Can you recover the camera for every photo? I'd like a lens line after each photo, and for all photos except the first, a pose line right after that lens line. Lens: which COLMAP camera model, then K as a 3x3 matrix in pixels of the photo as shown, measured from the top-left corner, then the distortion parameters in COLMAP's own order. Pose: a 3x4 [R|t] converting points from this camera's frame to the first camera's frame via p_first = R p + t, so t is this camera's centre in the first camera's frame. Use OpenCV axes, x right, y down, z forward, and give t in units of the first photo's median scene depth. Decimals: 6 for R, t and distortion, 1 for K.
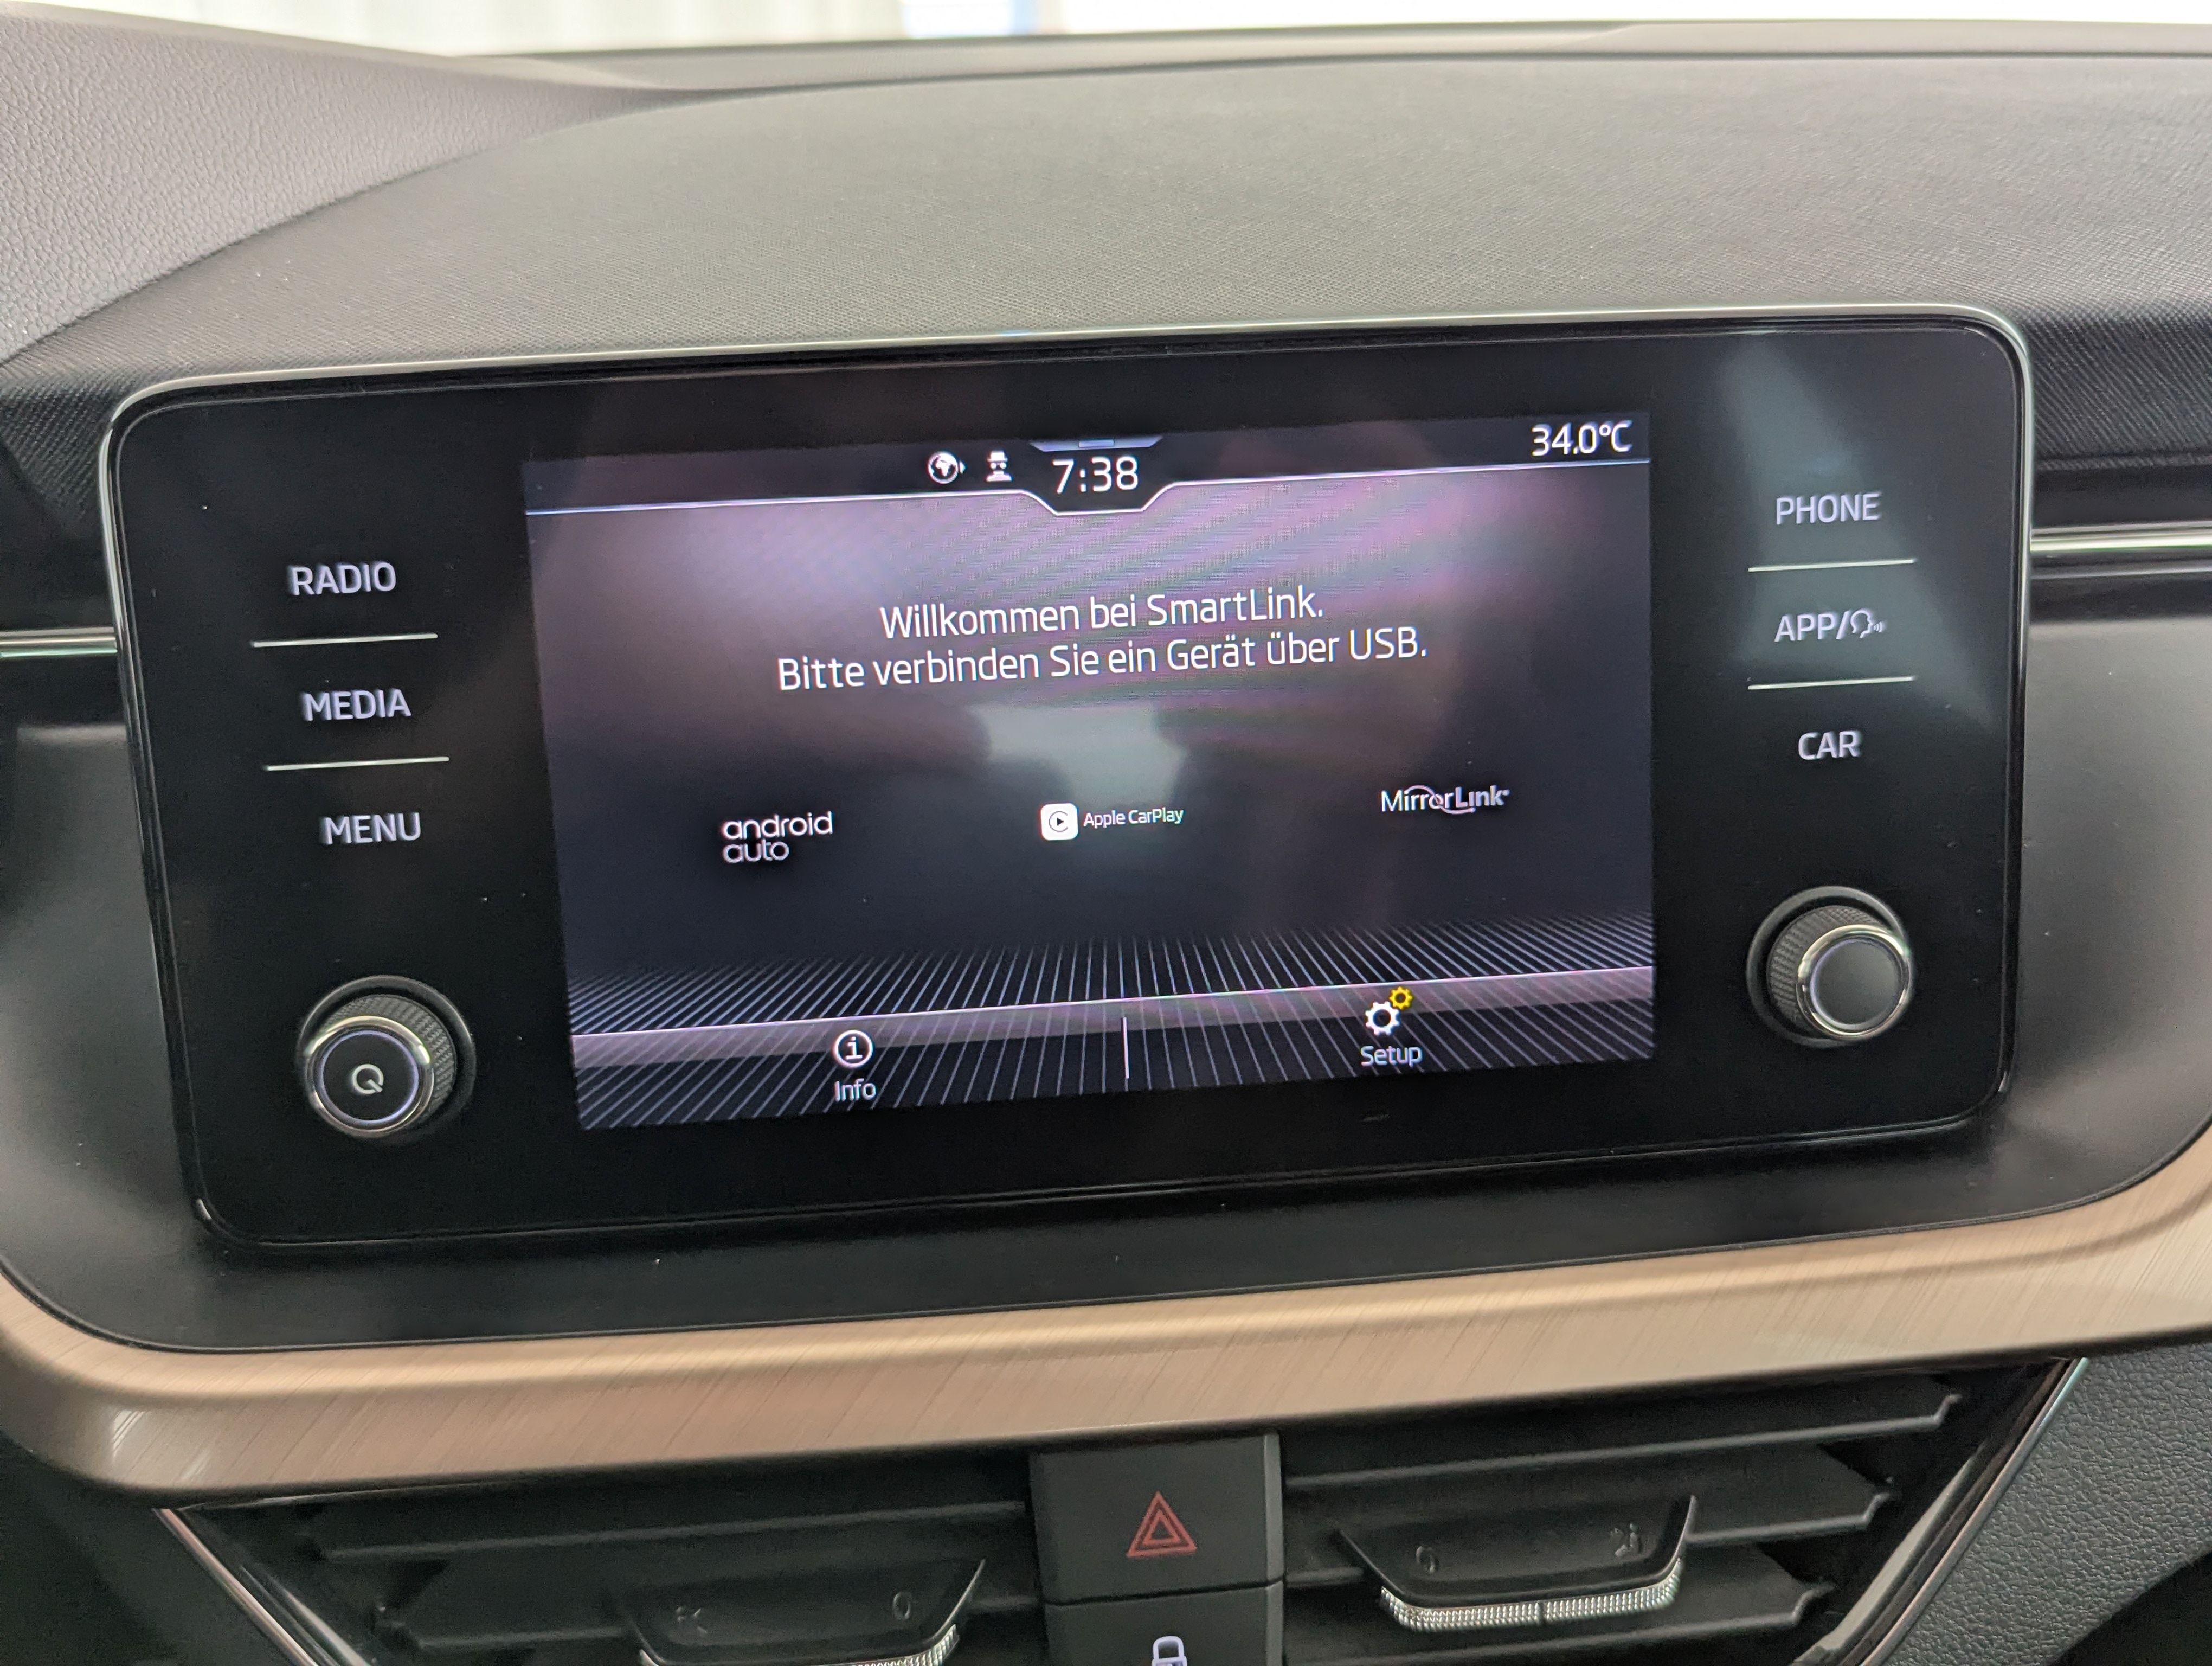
lens RADIAL K [[1986.4, 0, 1120.6], [0, 1986.4, 841.2], [0, 0, 1]] dist [0.045247, -0.006228]
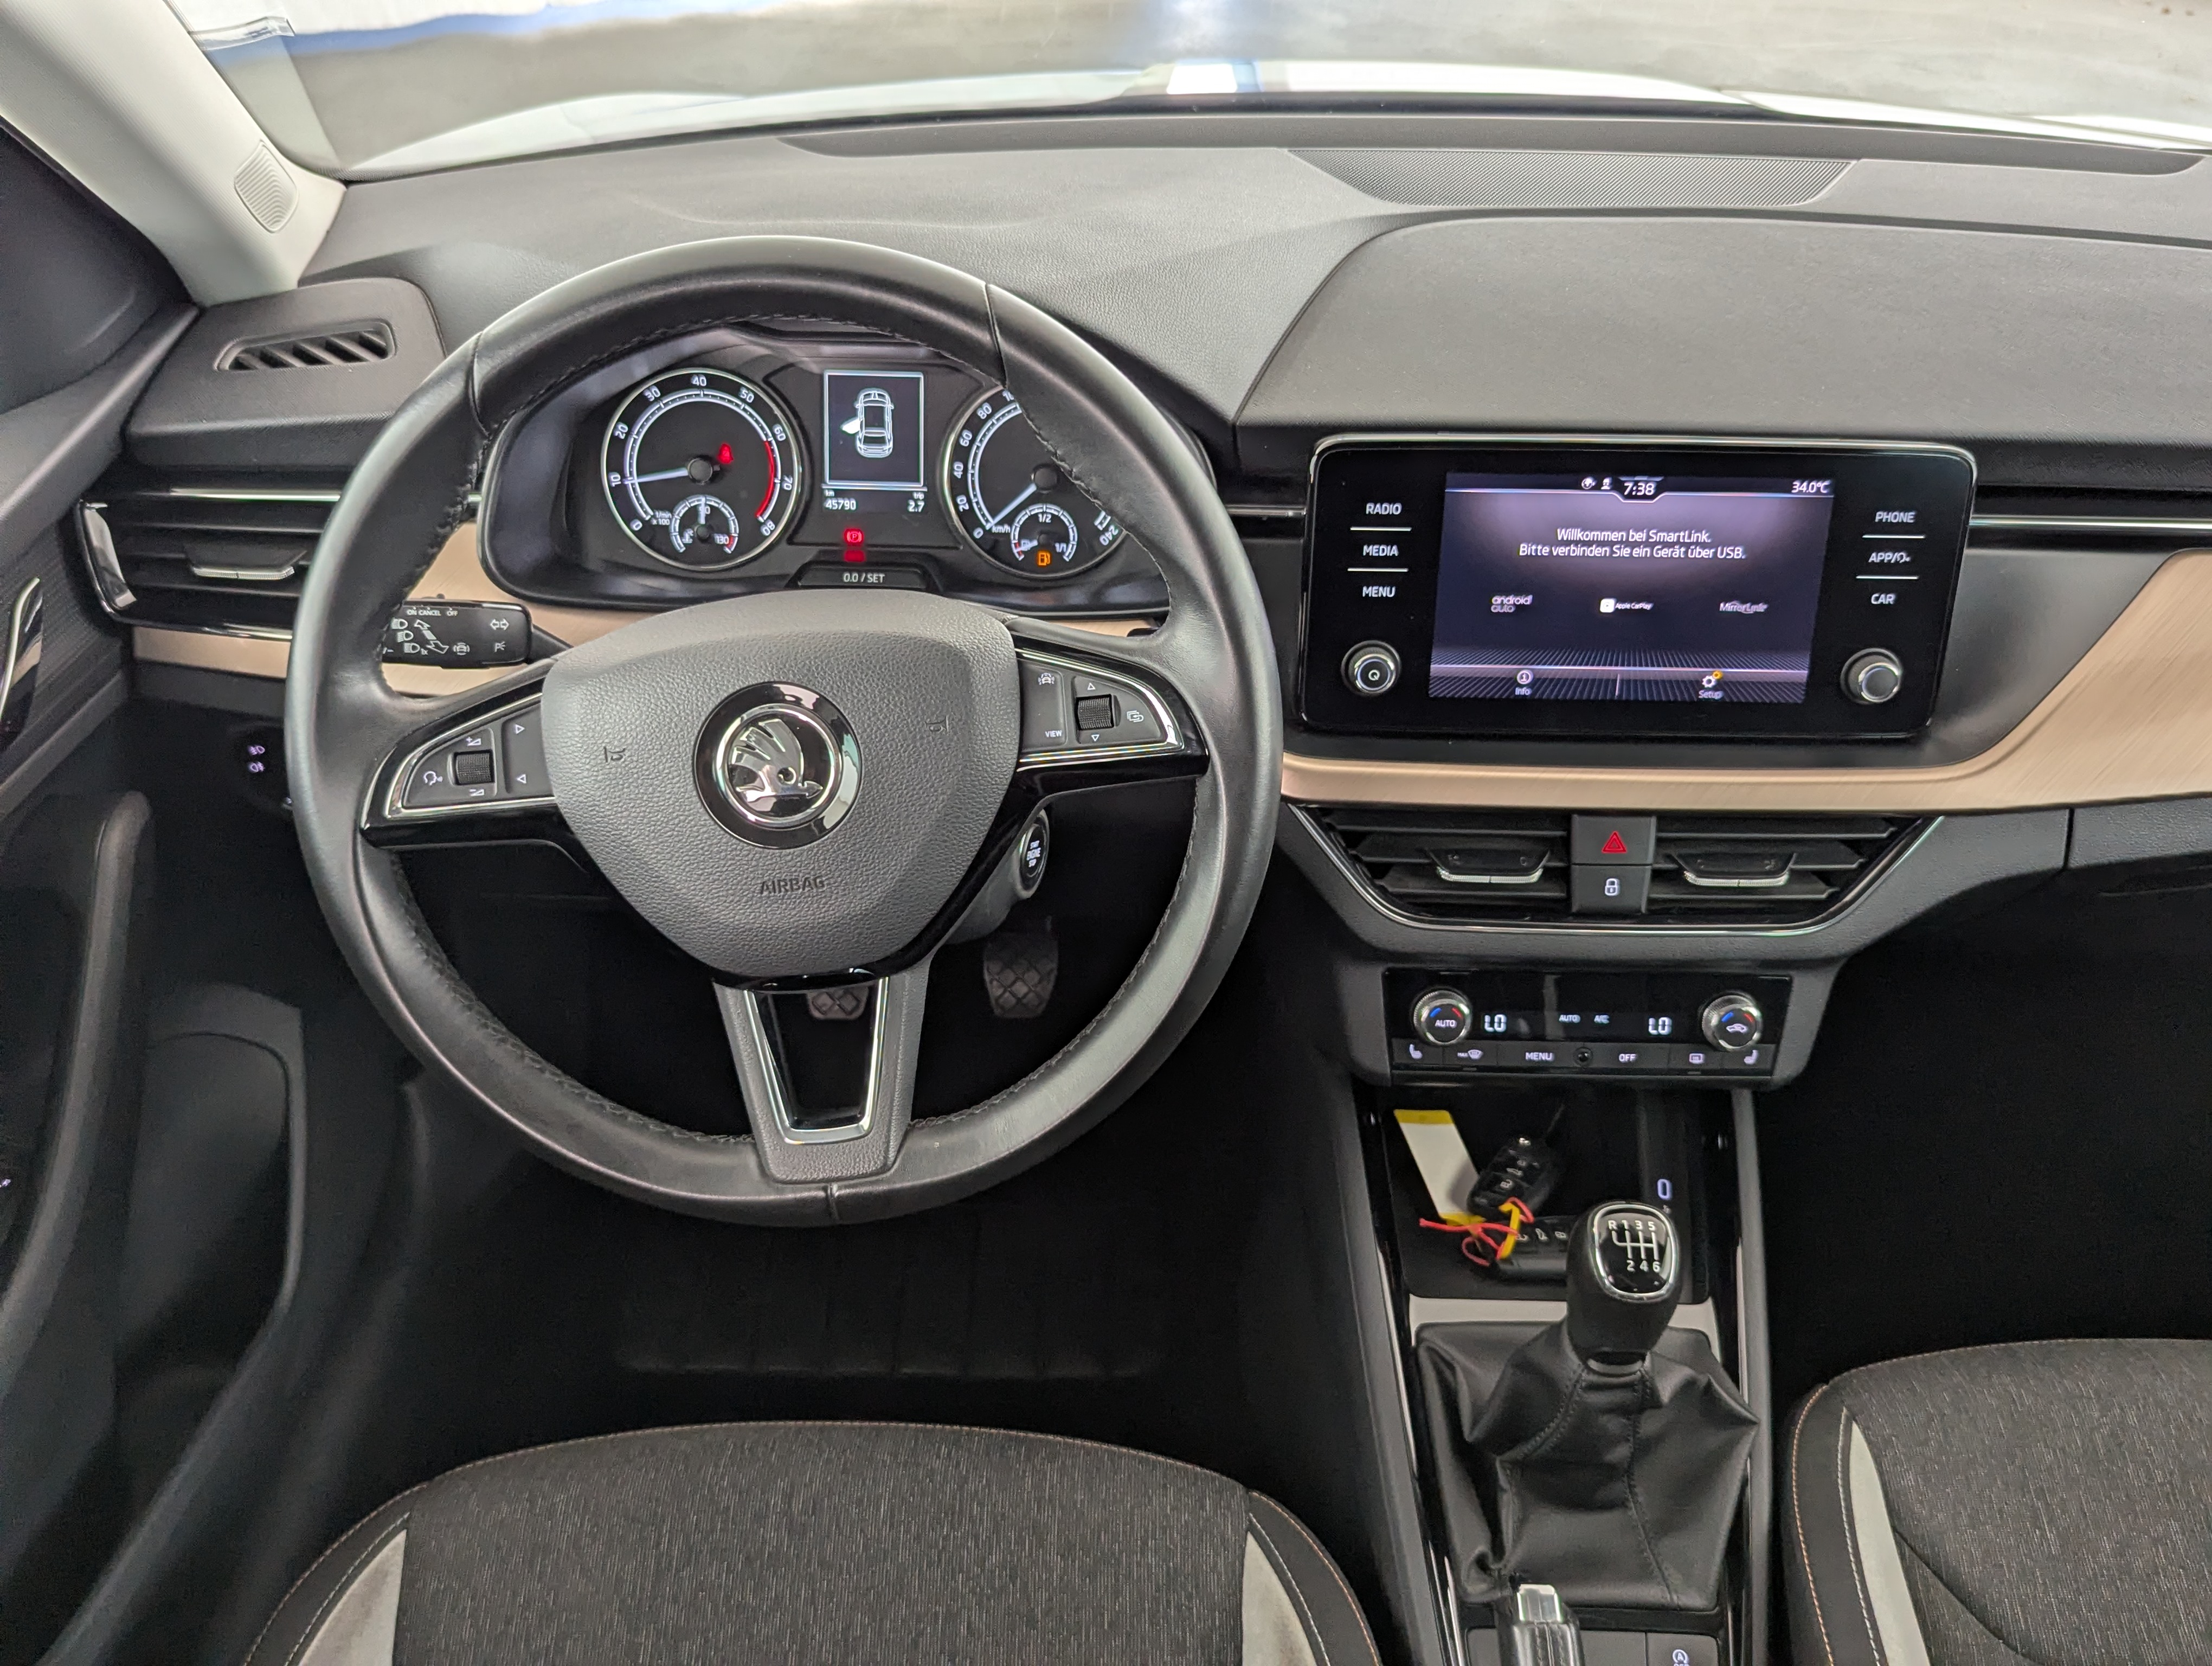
lens RADIAL K [[1986.4, 0, 1099.4], [0, 1986.4, 816.1], [0, 0, 1]] dist [0.045247, -0.006228]
pose [[0.995155, 0.086195, -0.047299, -0.607513], [-0.075527, 0.978186, 0.193515, -0.216871], [0.062947, -0.189005, 0.979957, -1.962065]]
